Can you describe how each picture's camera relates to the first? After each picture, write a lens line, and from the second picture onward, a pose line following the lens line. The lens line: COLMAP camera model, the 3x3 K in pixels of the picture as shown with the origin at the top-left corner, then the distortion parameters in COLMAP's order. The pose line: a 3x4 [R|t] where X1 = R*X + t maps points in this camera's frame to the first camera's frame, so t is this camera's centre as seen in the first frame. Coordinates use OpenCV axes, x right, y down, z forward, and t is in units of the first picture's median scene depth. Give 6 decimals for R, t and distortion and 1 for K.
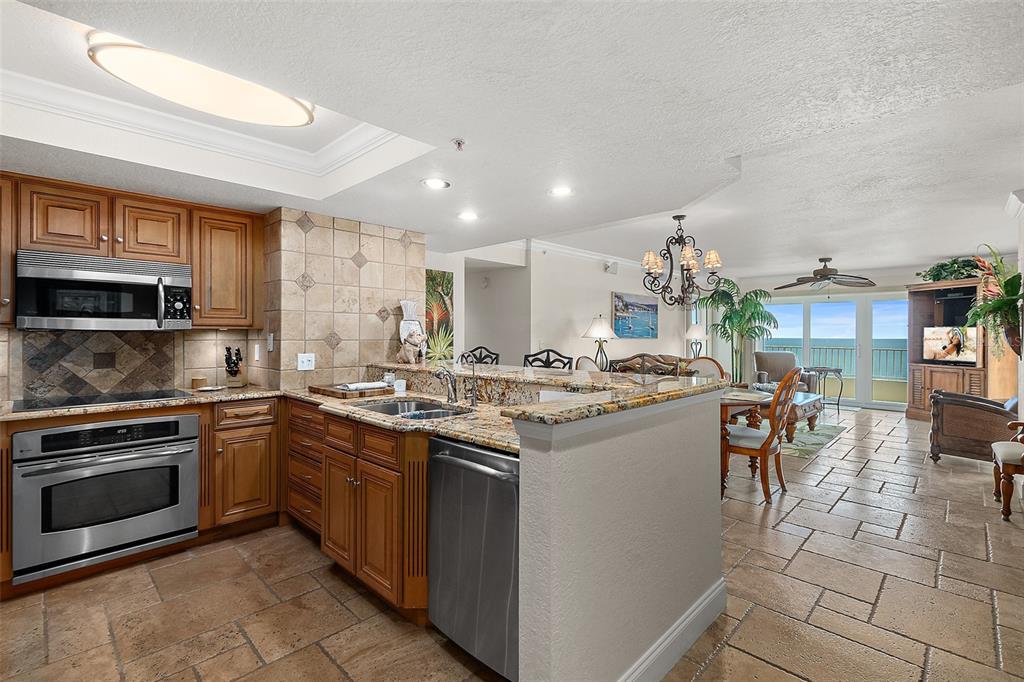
lens RADIAL K [[481.3, 0, 503.7], [0, 481.3, 331.8], [0, 0, 1]] dist [-0.001781, 0.000718]
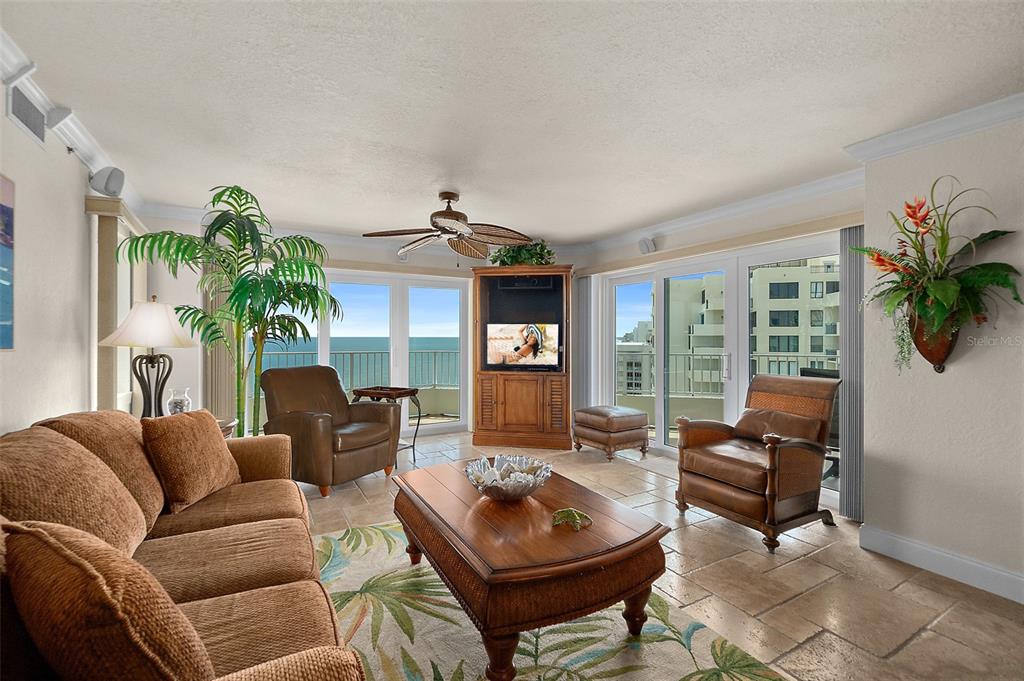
lens RADIAL K [[439.4, 0, 510.7], [0, 439.4, 336.1], [0, 0, 1]] dist [0.000187, 0.000011]
pose [[0.292944, 0.000621, 0.956129, 0.209107], [-0.006655, 0.999977, 0.001389, 0.010505], [-0.956106, -0.006770, 0.292942, 0.793495]]
